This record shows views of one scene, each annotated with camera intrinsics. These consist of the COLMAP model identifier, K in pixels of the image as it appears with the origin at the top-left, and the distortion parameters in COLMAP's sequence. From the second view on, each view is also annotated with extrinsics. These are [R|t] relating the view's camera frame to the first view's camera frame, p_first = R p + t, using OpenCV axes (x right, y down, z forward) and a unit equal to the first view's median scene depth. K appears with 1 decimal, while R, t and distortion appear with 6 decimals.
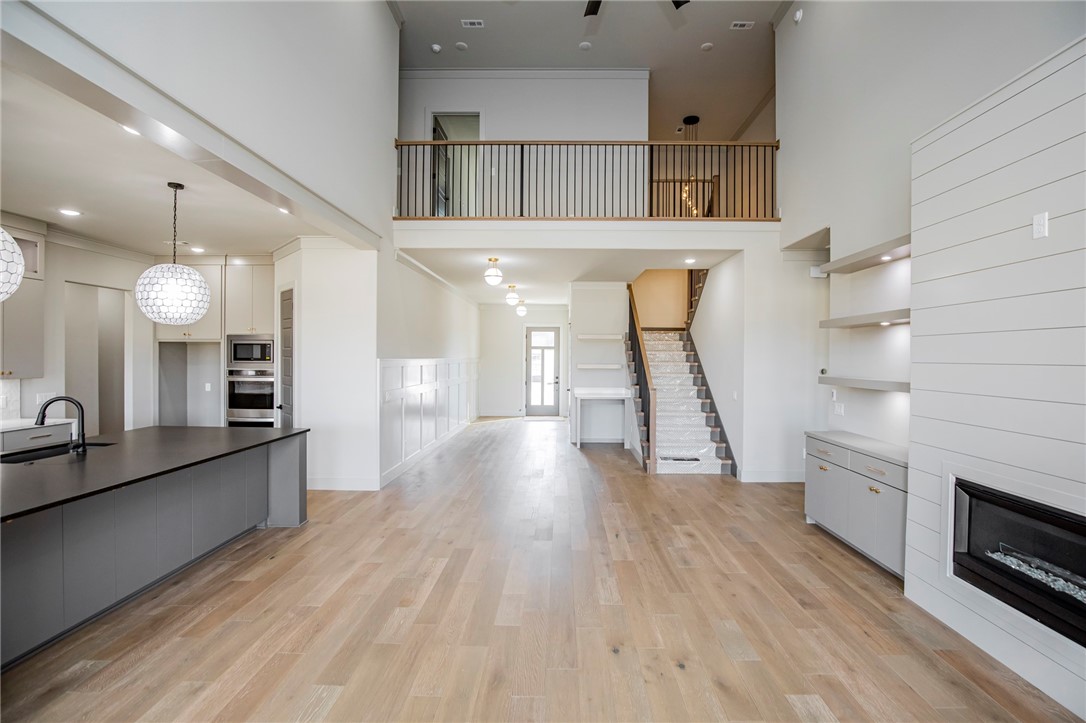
lens RADIAL K [[502.6, 0, 553.9], [0, 502.6, 362.3], [0, 0, 1]] dist [-0.029060, 0.000163]
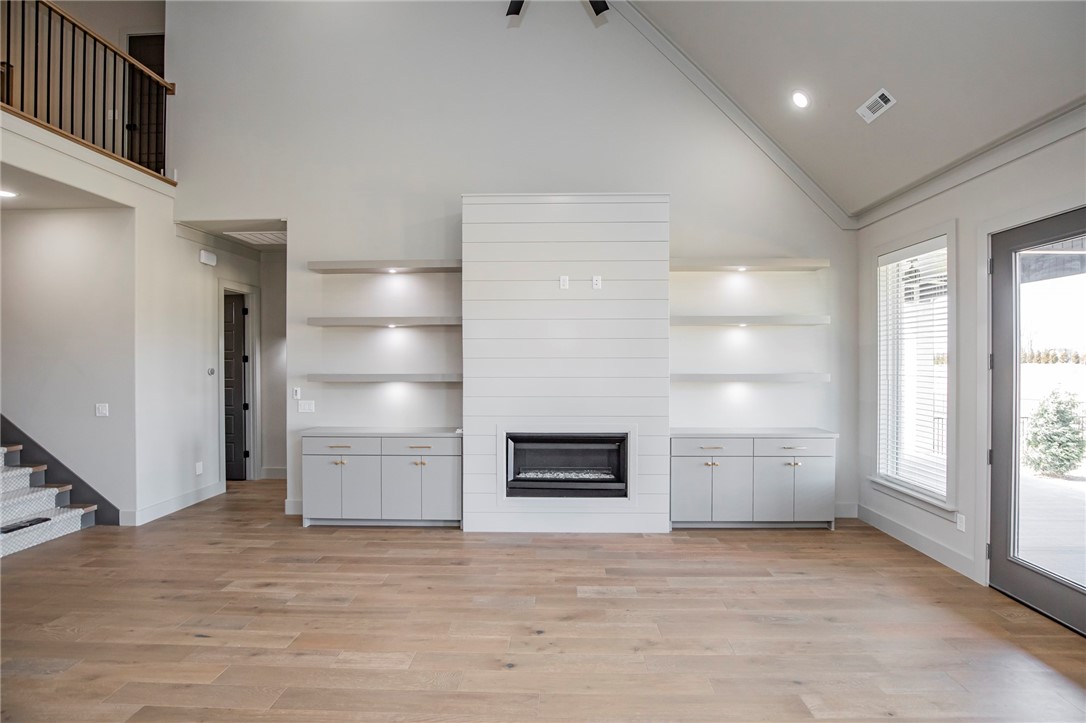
lens RADIAL K [[509.6, 0, 555.5], [0, 509.6, 361.5], [0, 0, 1]] dist [-0.026728, 0.000581]
pose [[0.009032, -0.010797, 0.999901, -0.592797], [0.012240, 0.999868, 0.010686, -0.001694], [-0.999884, 0.012143, 0.009163, 0.650312]]
